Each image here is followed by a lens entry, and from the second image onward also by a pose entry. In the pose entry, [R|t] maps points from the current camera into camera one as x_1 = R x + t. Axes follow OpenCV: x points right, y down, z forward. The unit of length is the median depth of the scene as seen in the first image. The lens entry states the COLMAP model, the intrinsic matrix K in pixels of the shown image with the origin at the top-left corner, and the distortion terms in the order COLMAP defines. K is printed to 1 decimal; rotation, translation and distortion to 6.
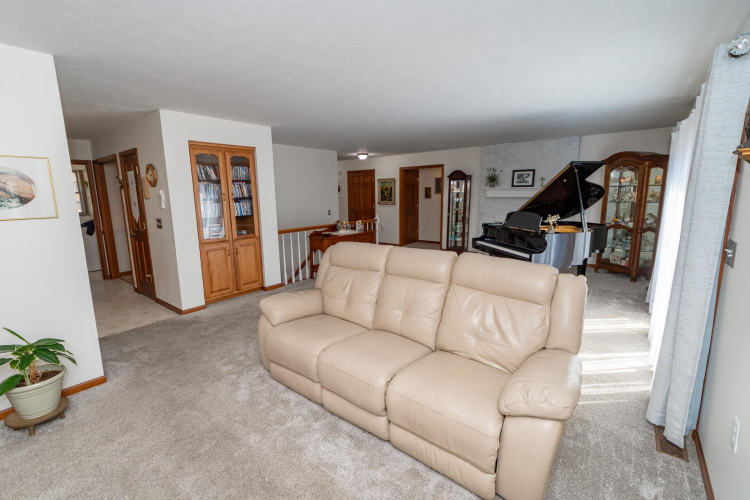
lens RADIAL K [[329.5, 0, 377.8], [0, 329.5, 253.0], [0, 0, 1]] dist [-0.002431, -0.000517]
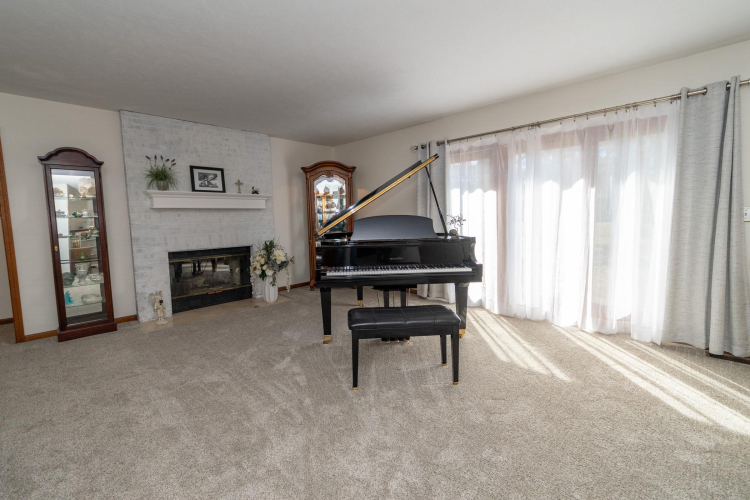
lens RADIAL K [[329.5, 0, 372.1], [0, 329.5, 247.3], [0, 0, 1]] dist [-0.002431, -0.000517]
pose [[0.116010, -0.088399, 0.989306, -0.246936], [0.183895, 0.980723, 0.066068, -0.105087], [-0.976076, 0.174264, 0.130030, 0.830383]]
